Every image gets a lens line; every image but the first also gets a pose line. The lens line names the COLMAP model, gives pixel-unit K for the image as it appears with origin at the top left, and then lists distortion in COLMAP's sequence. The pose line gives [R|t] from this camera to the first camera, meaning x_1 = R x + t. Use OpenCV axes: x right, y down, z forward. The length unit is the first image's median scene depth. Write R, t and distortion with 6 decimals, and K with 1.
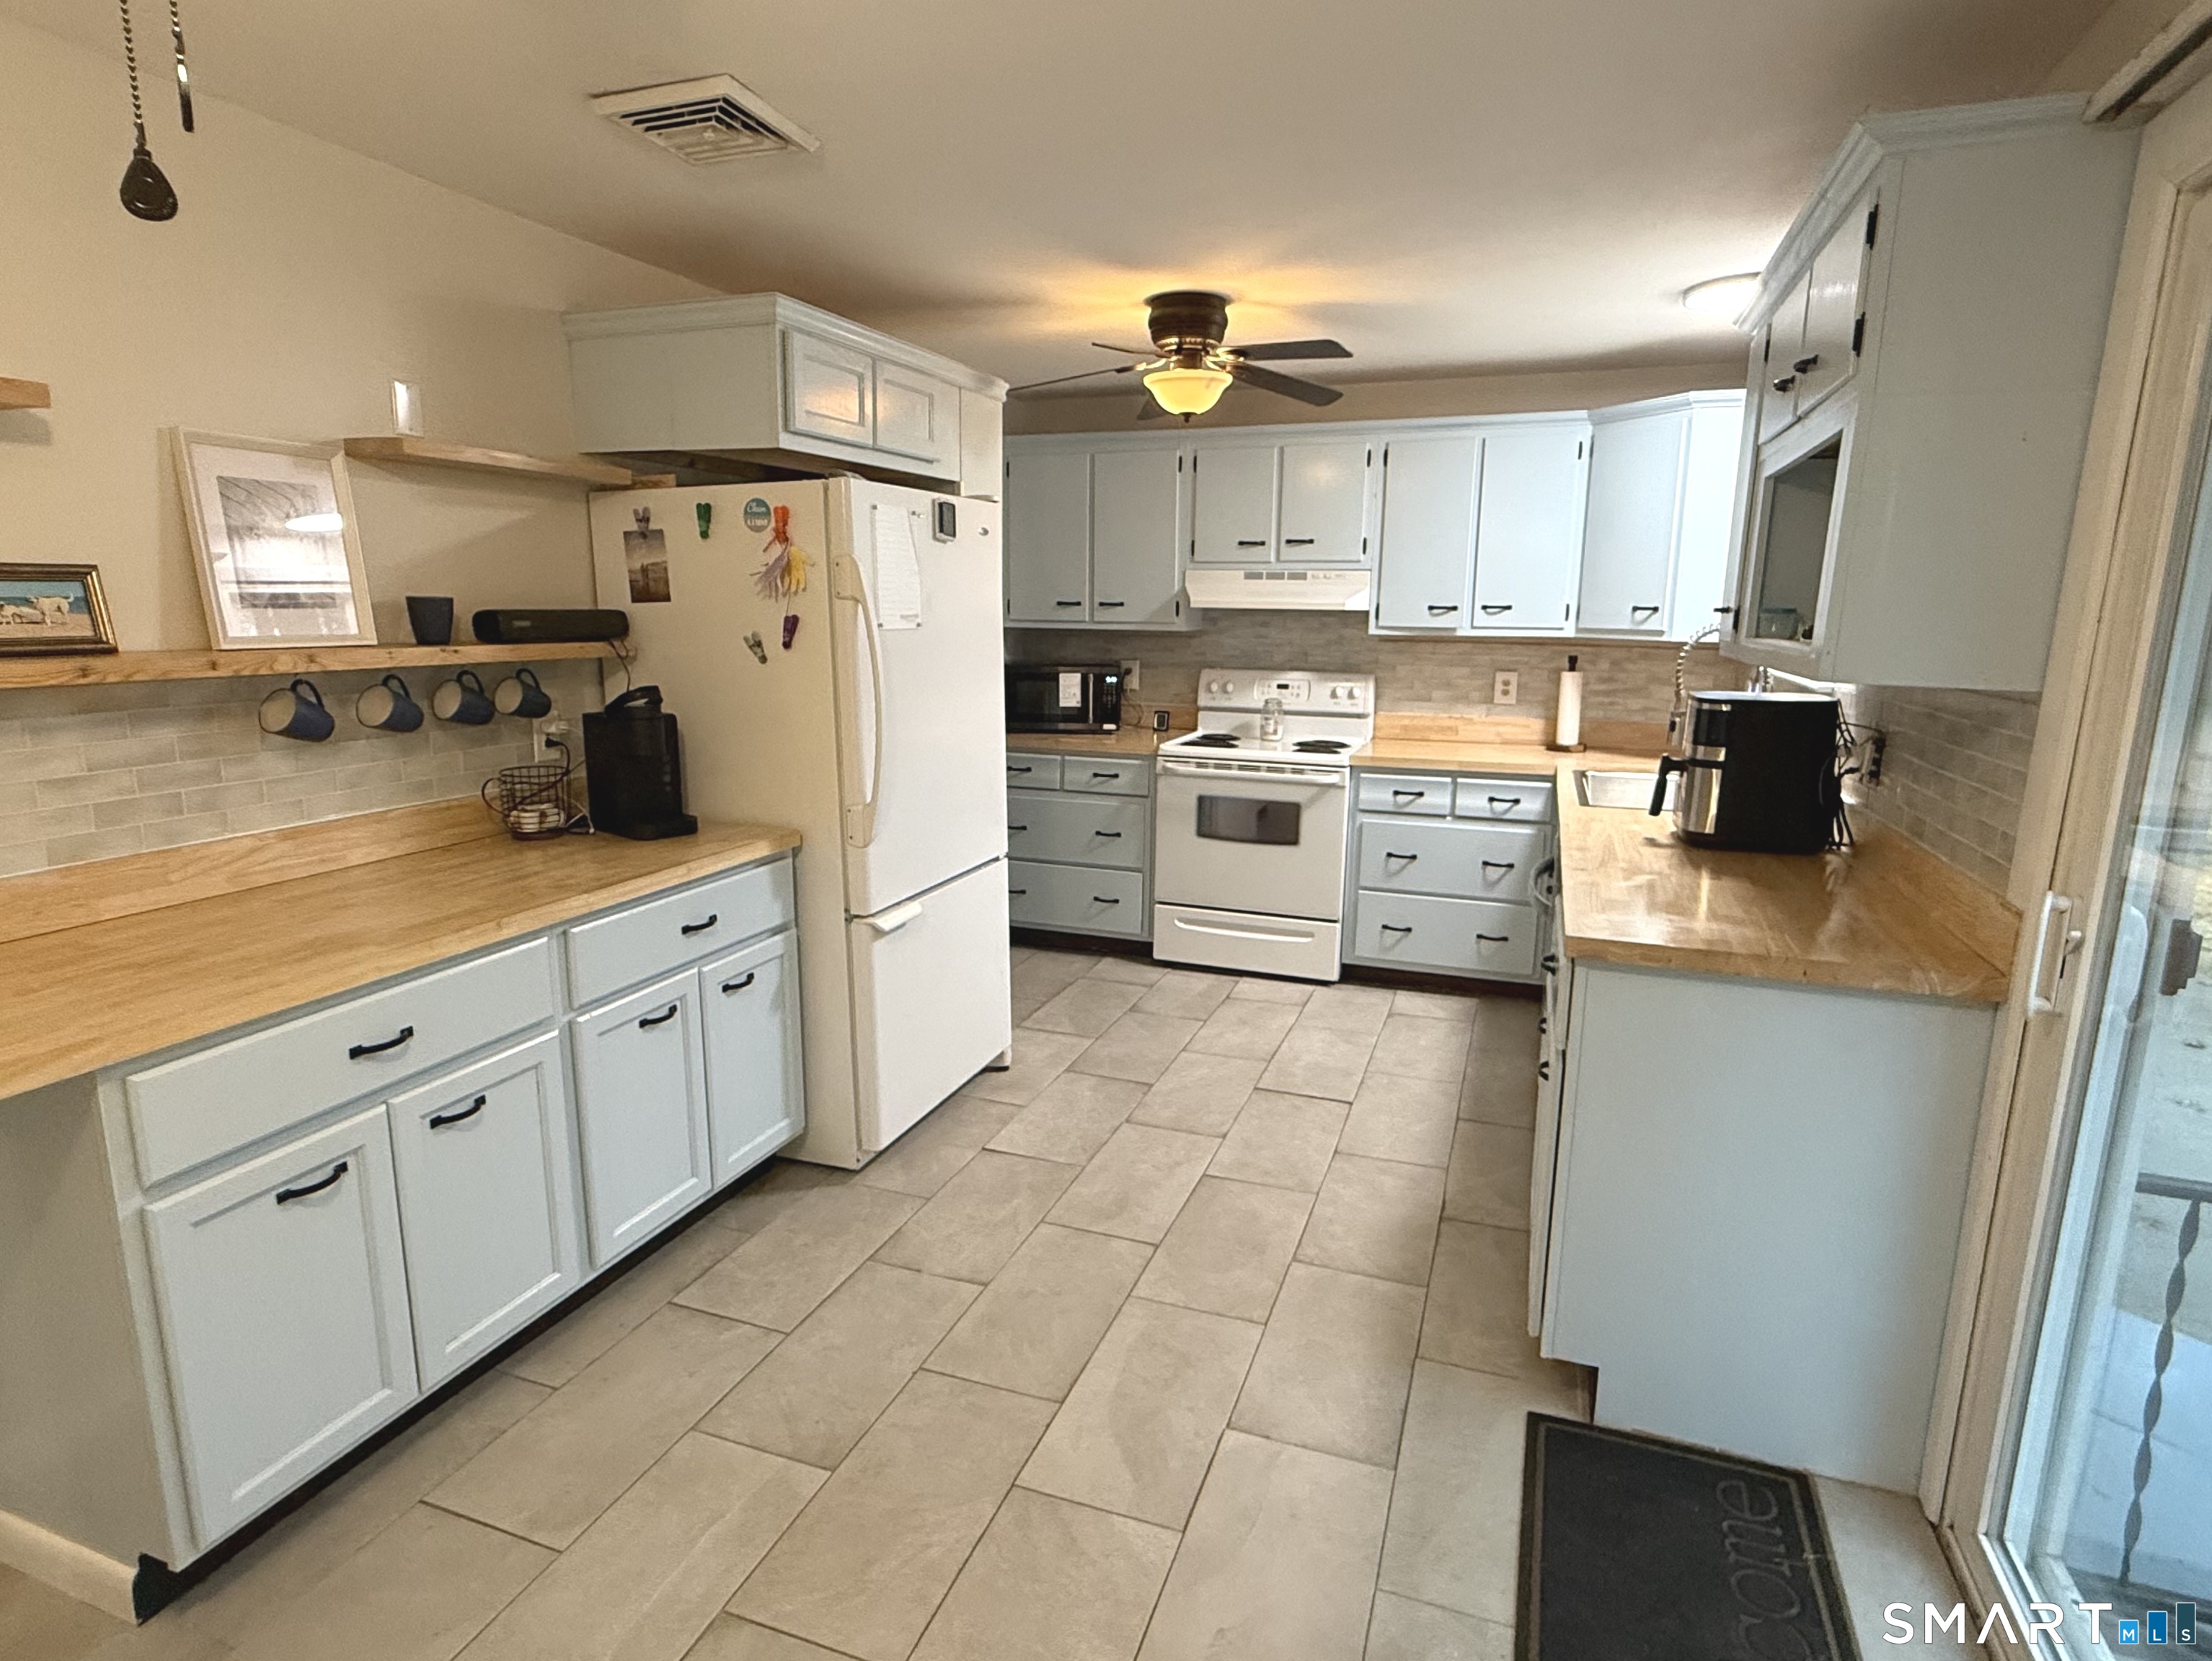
lens RADIAL K [[1179.9, 0, 1100.4], [0, 1179.9, 833.0], [0, 0, 1]] dist [0.001262, -0.000694]
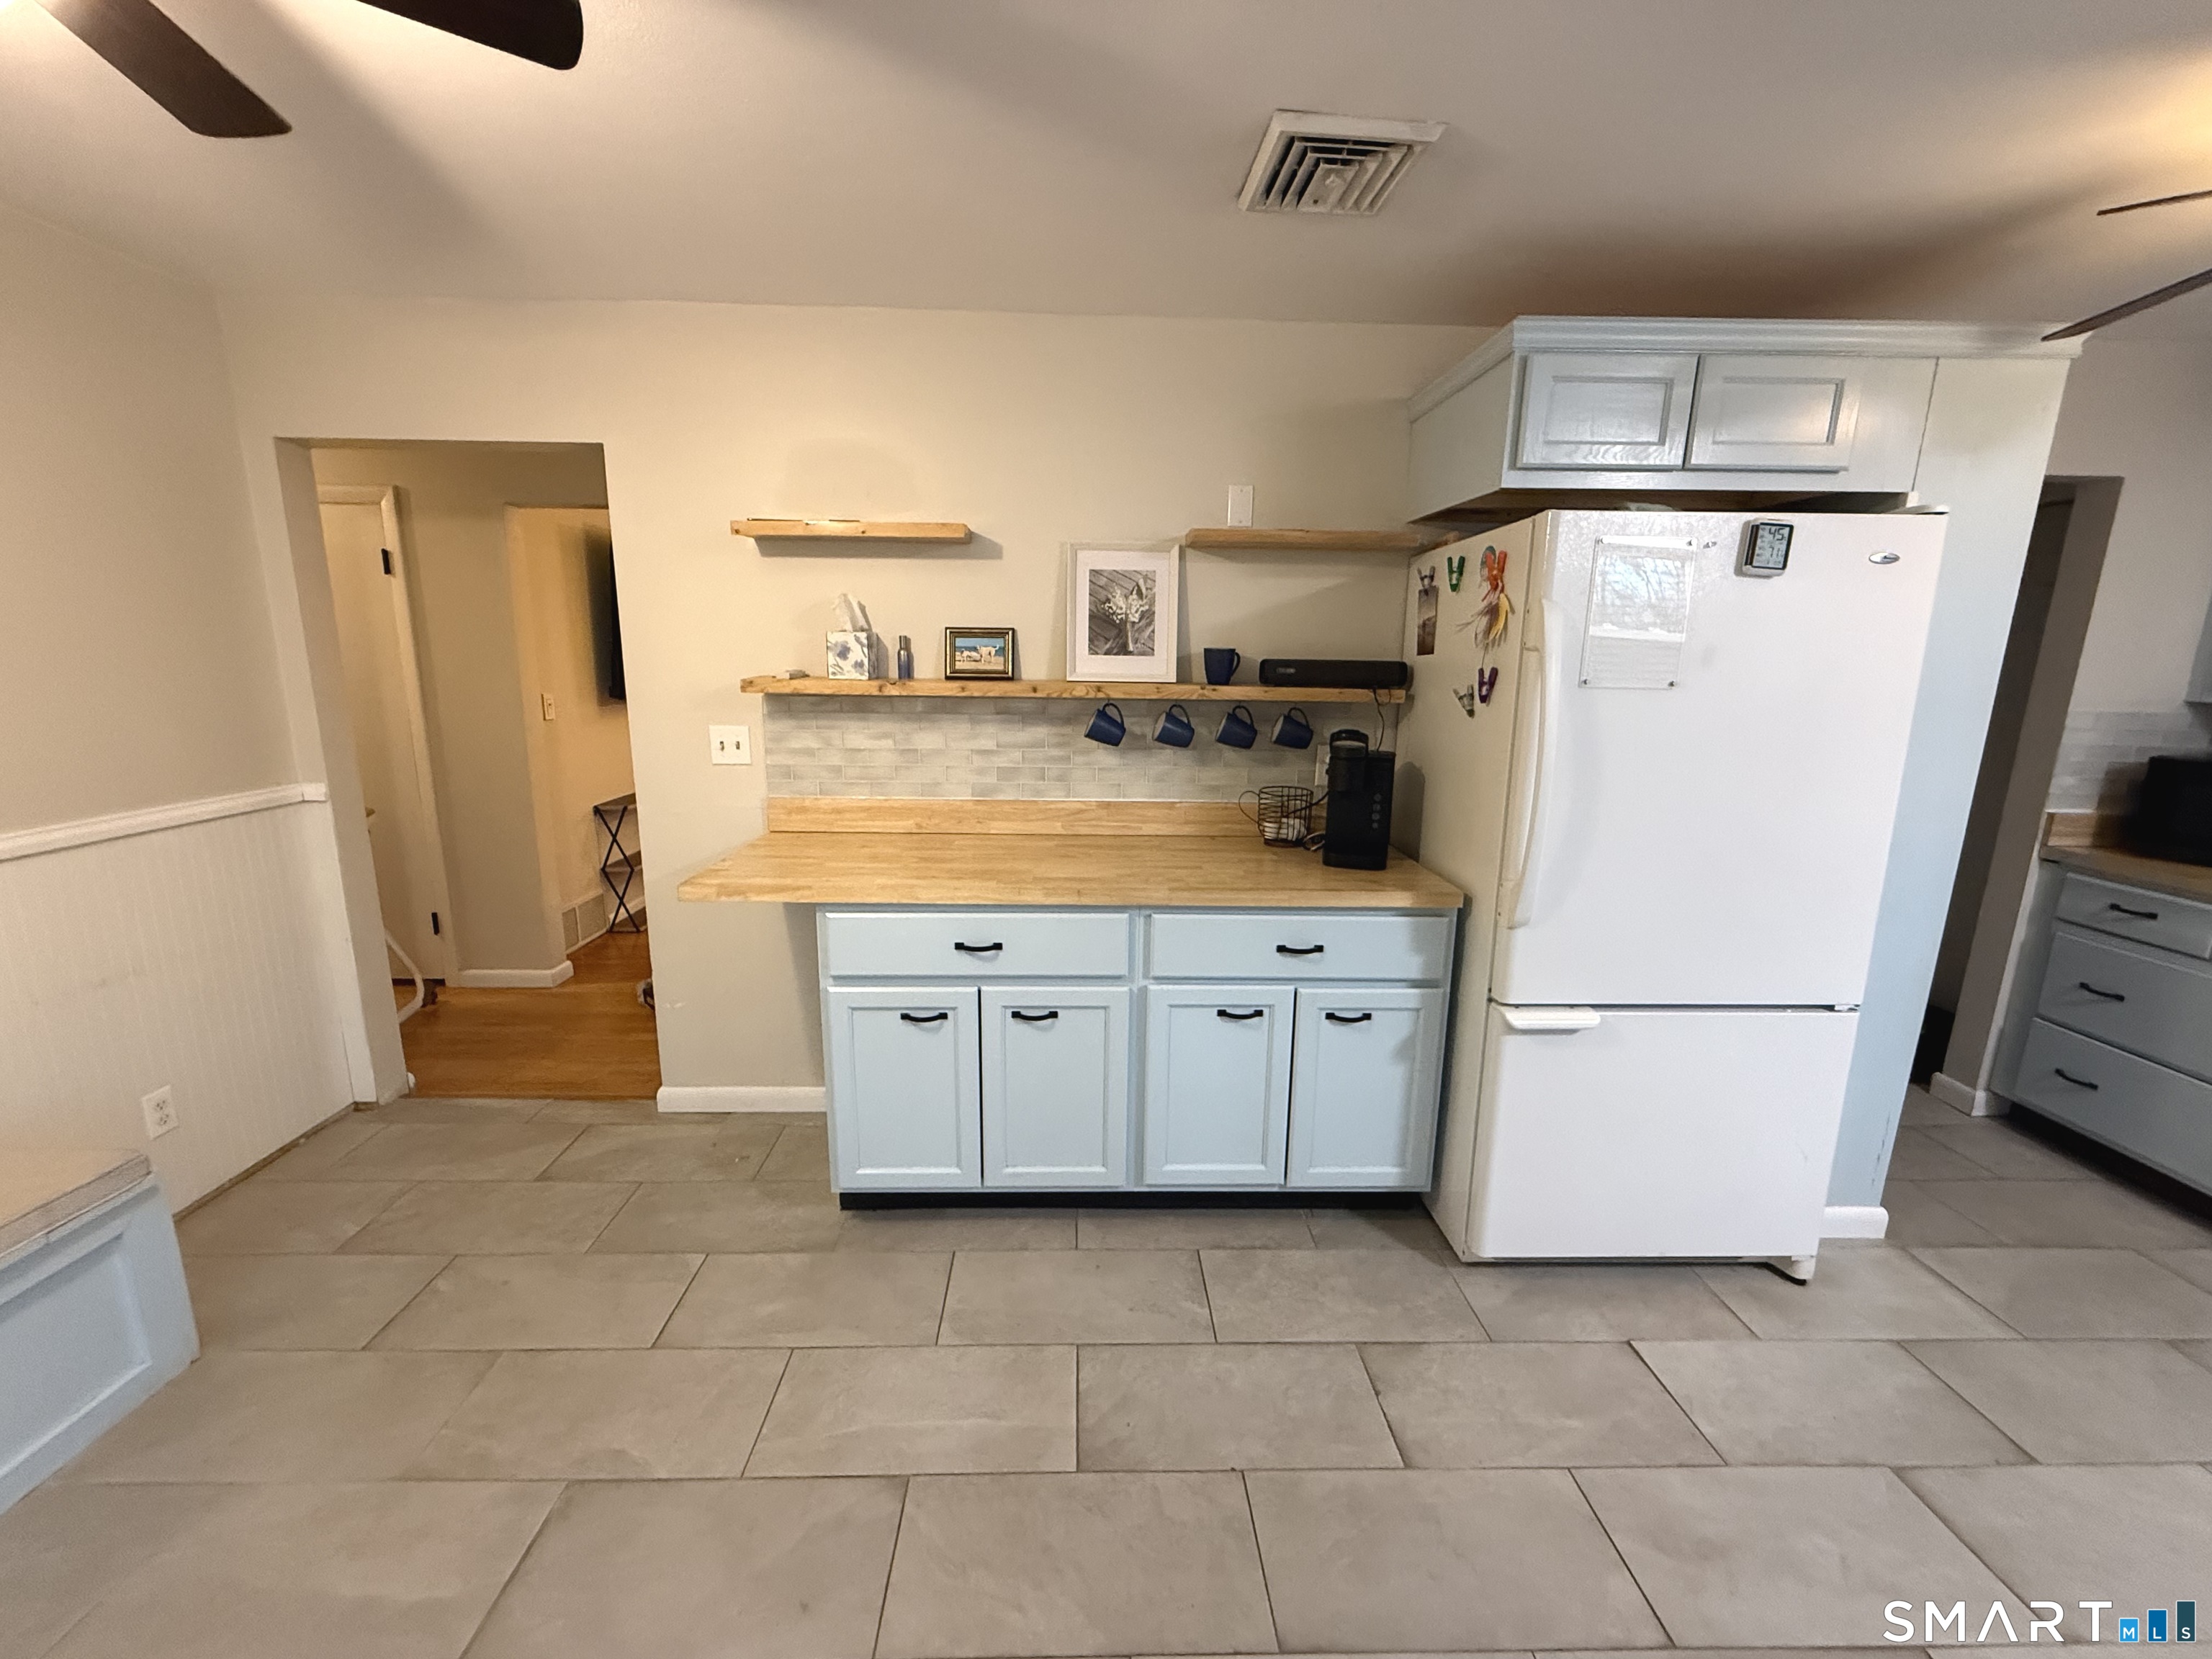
lens RADIAL K [[881.0, 0, 1095.3], [0, 881.0, 829.6], [0, 0, 1]] dist [-0.000007, 0.000492]
pose [[0.373656, 0.181291, -0.909678, 0.306822], [-0.190198, 0.974850, 0.116155, -0.087564], [0.907858, 0.129617, 0.398739, 0.491328]]
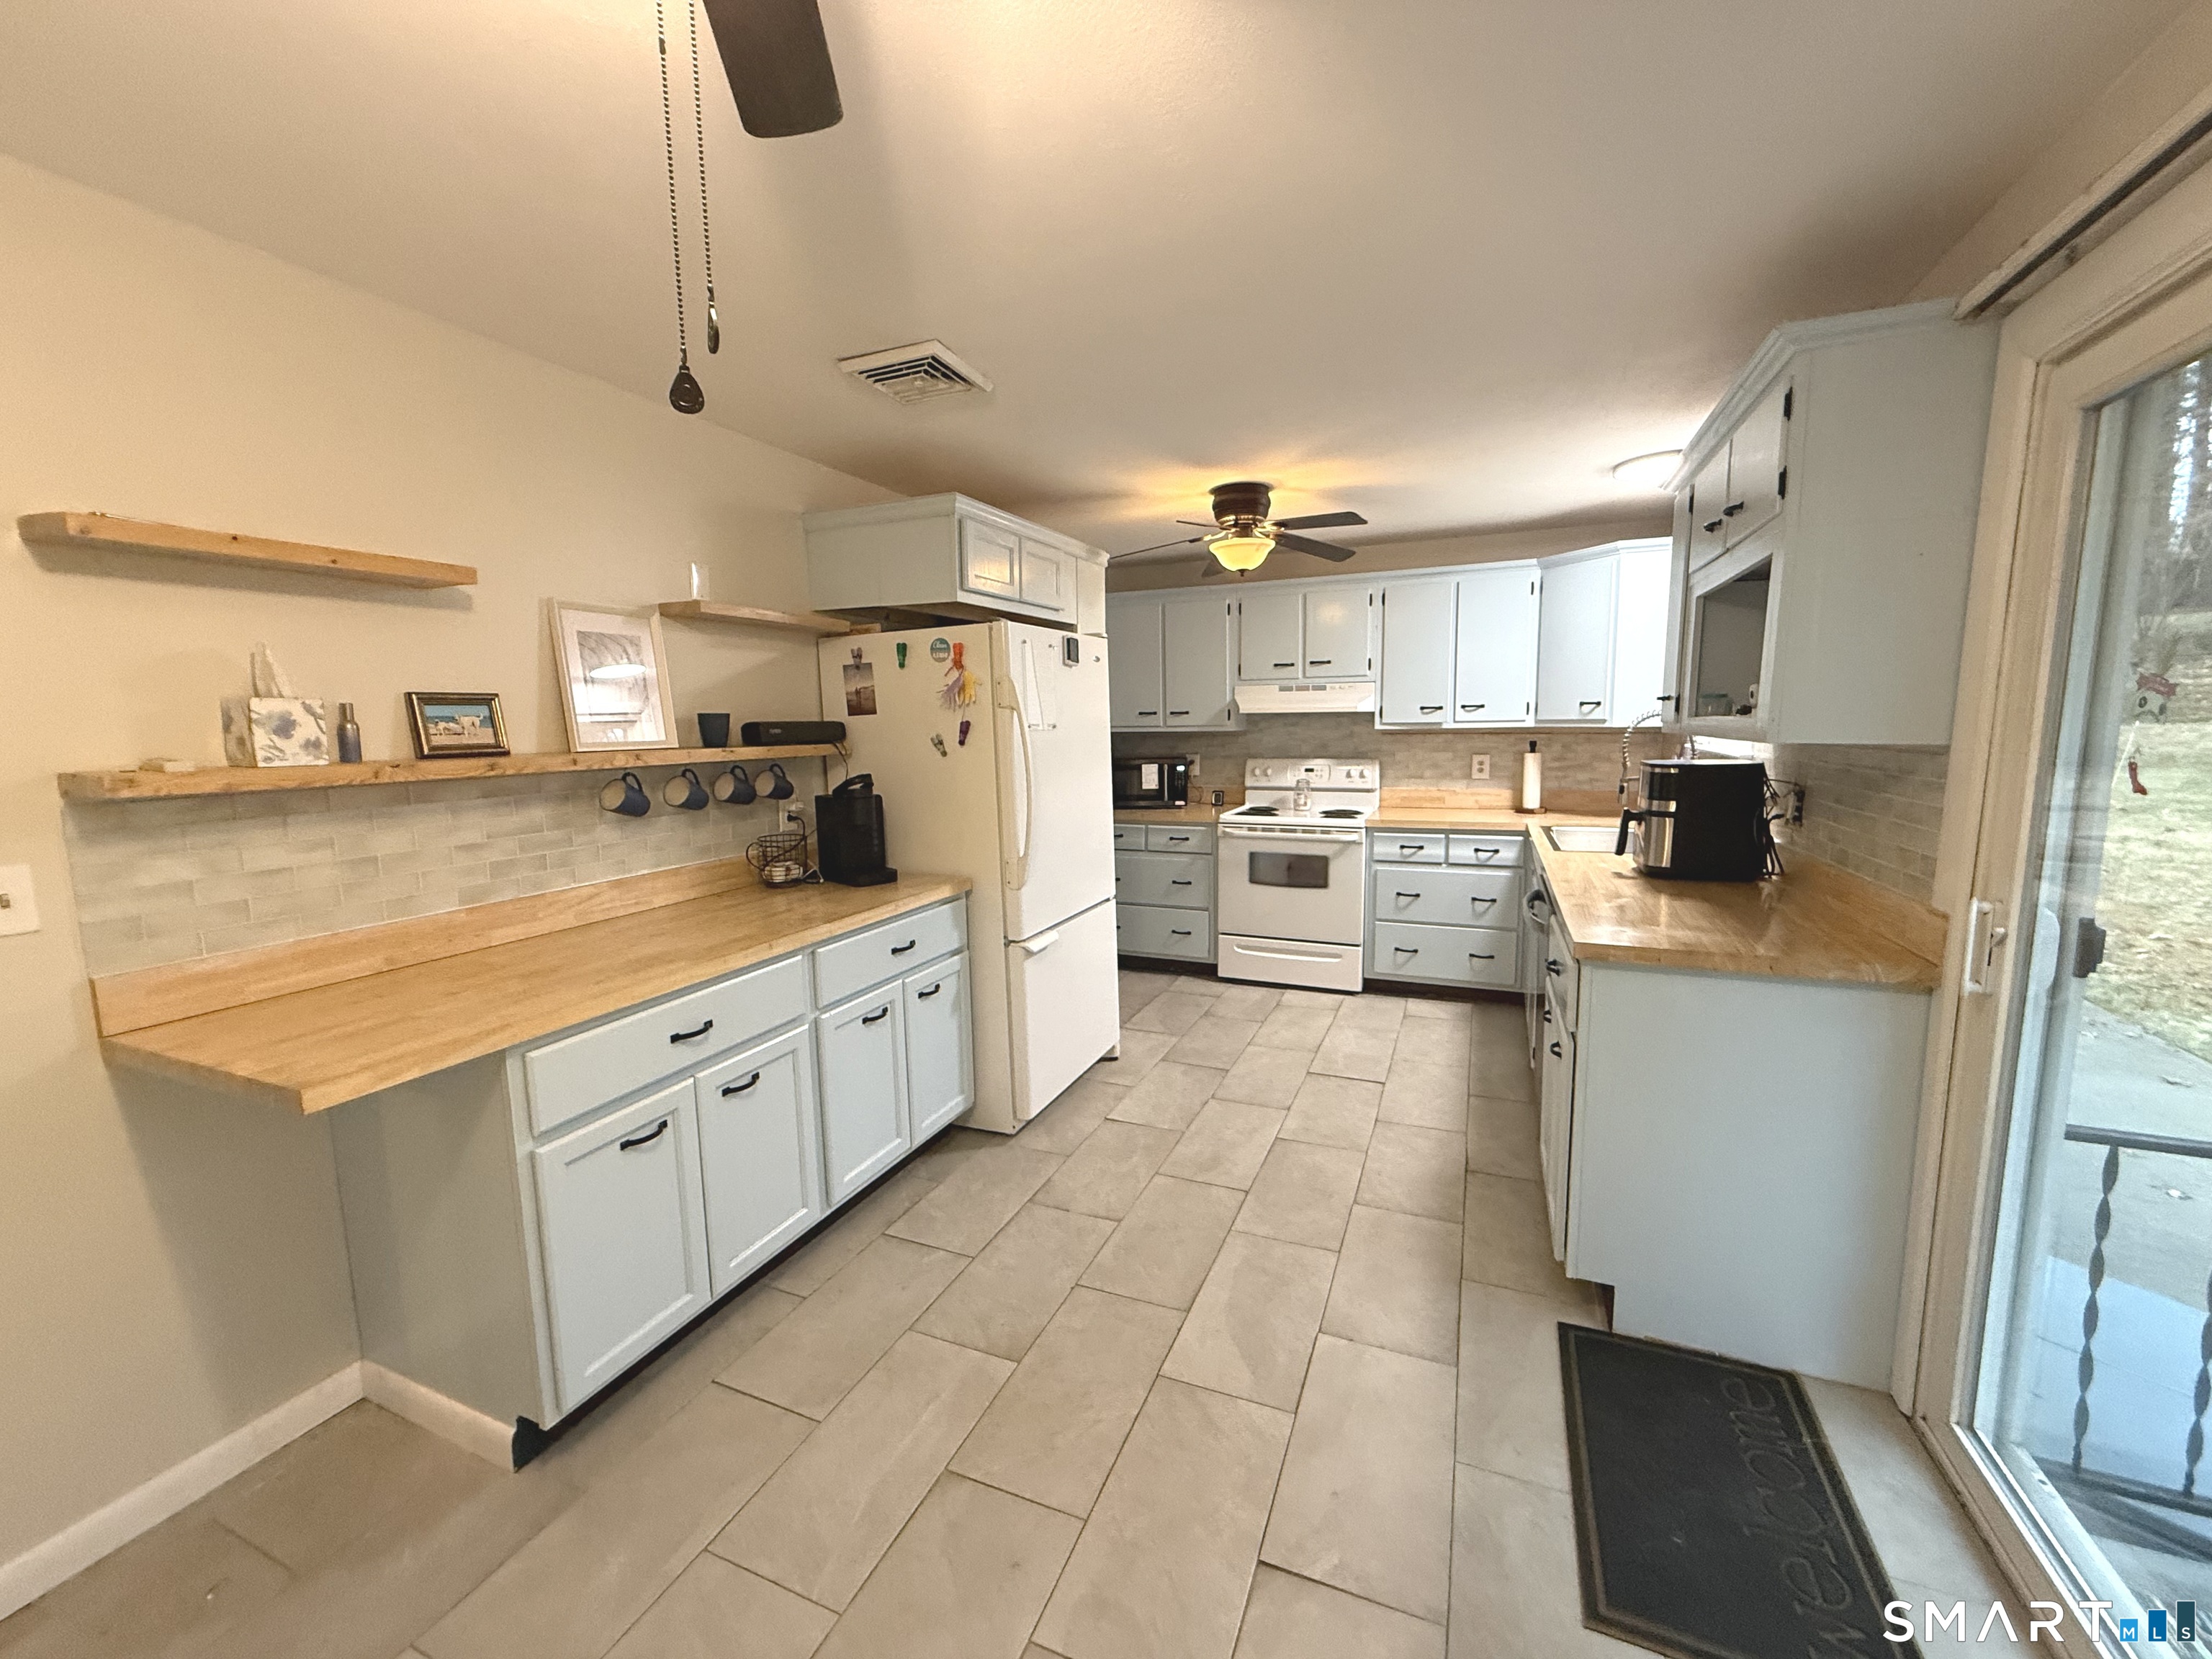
lens RADIAL K [[881.0, 0, 1103.0], [0, 881.0, 831.0], [0, 0, 1]] dist [-0.000007, 0.000492]
pose [[0.998417, -0.020238, -0.052482, -0.054981], [0.016628, 0.997524, -0.068330, 0.017329], [0.053735, 0.067349, 0.996281, -0.004358]]
